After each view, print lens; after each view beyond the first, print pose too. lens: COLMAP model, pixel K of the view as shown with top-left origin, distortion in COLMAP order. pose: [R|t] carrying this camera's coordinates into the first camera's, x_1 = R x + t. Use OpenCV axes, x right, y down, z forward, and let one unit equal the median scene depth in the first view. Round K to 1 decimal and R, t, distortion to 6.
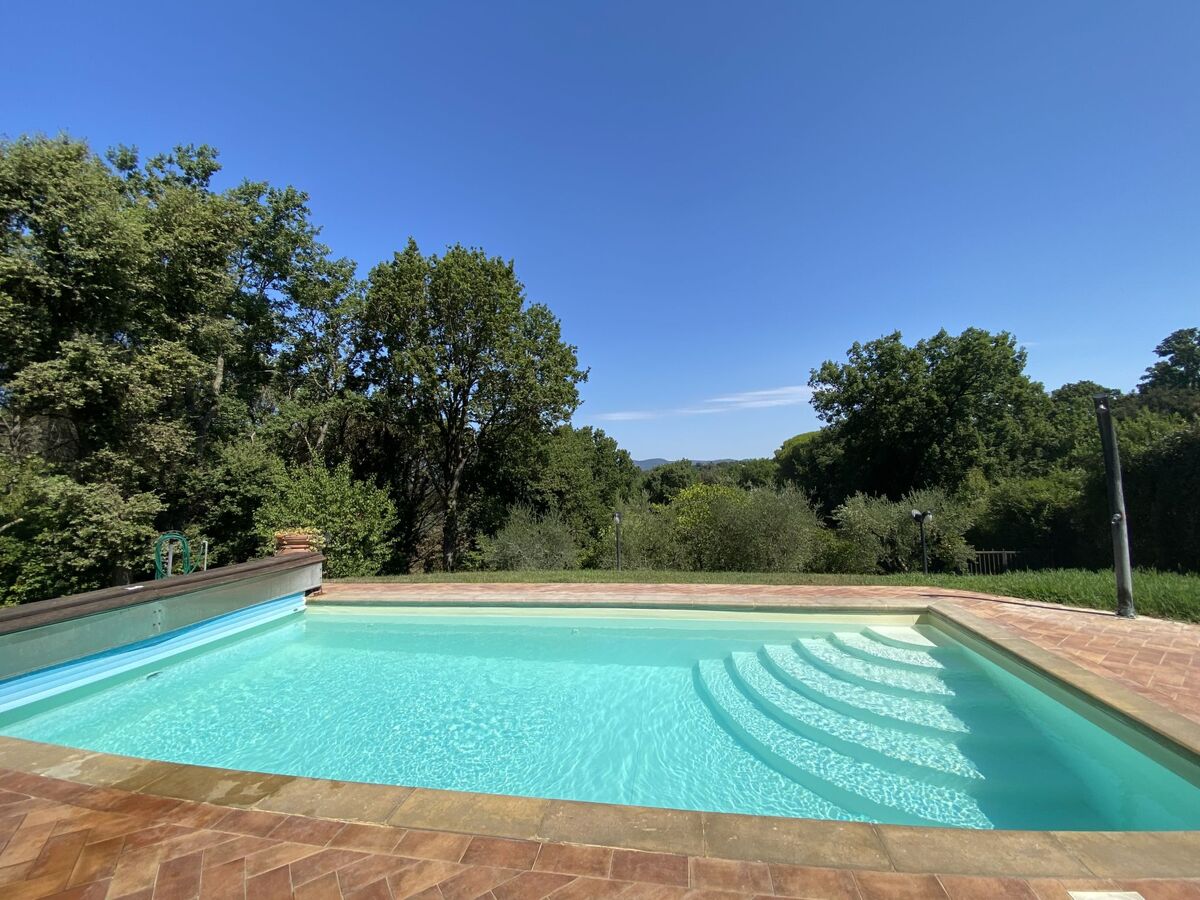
lens RADIAL K [[493.3, 0, 600.0], [0, 493.3, 450.0], [0, 0, 1]] dist [-0.000435, -0.000130]
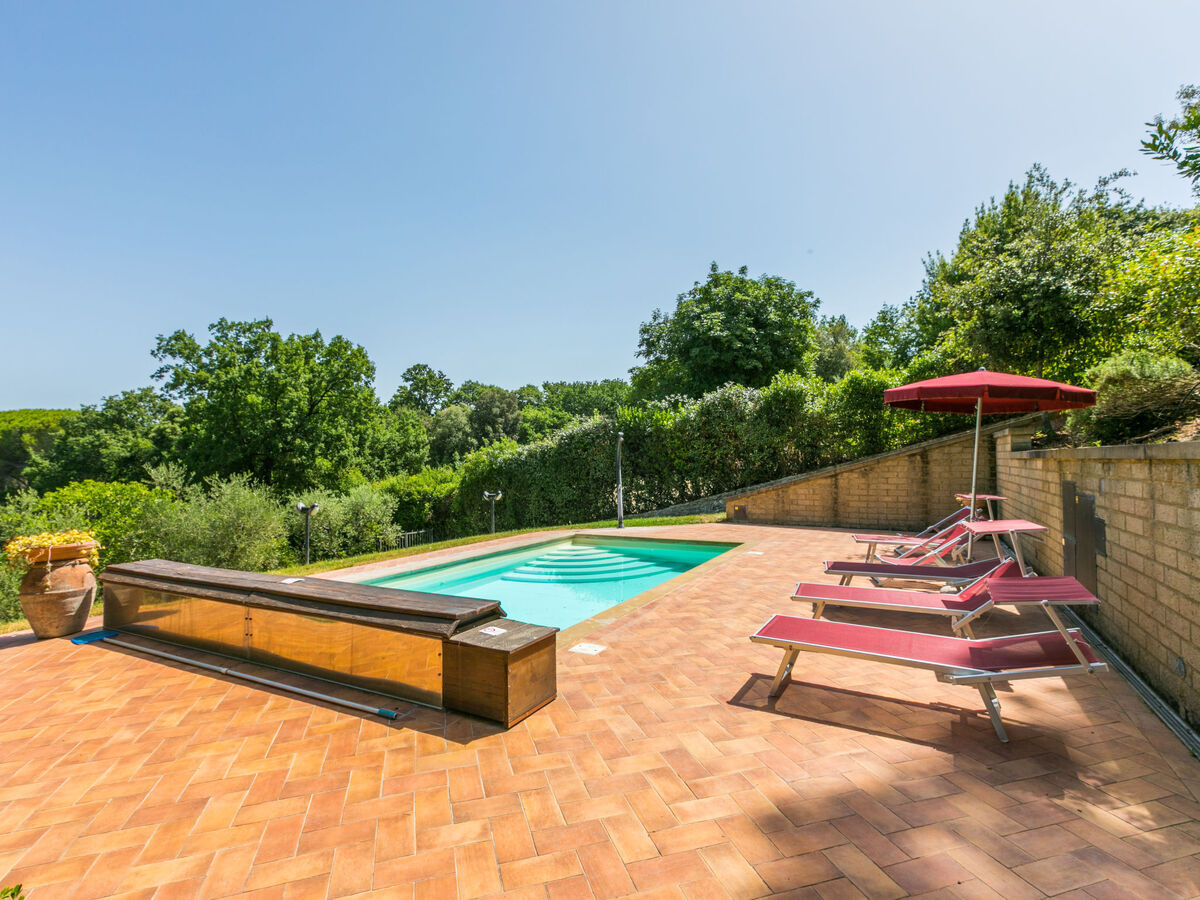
lens RADIAL K [[589.7, 0, 600.0], [0, 589.7, 450.0], [0, 0, 1]] dist [0.001390, -0.000312]
pose [[0.334584, 0.048157, 0.941135, -0.392177], [-0.057188, 0.997890, -0.030730, 0.011402], [-0.940629, -0.043540, 0.336632, 0.042622]]
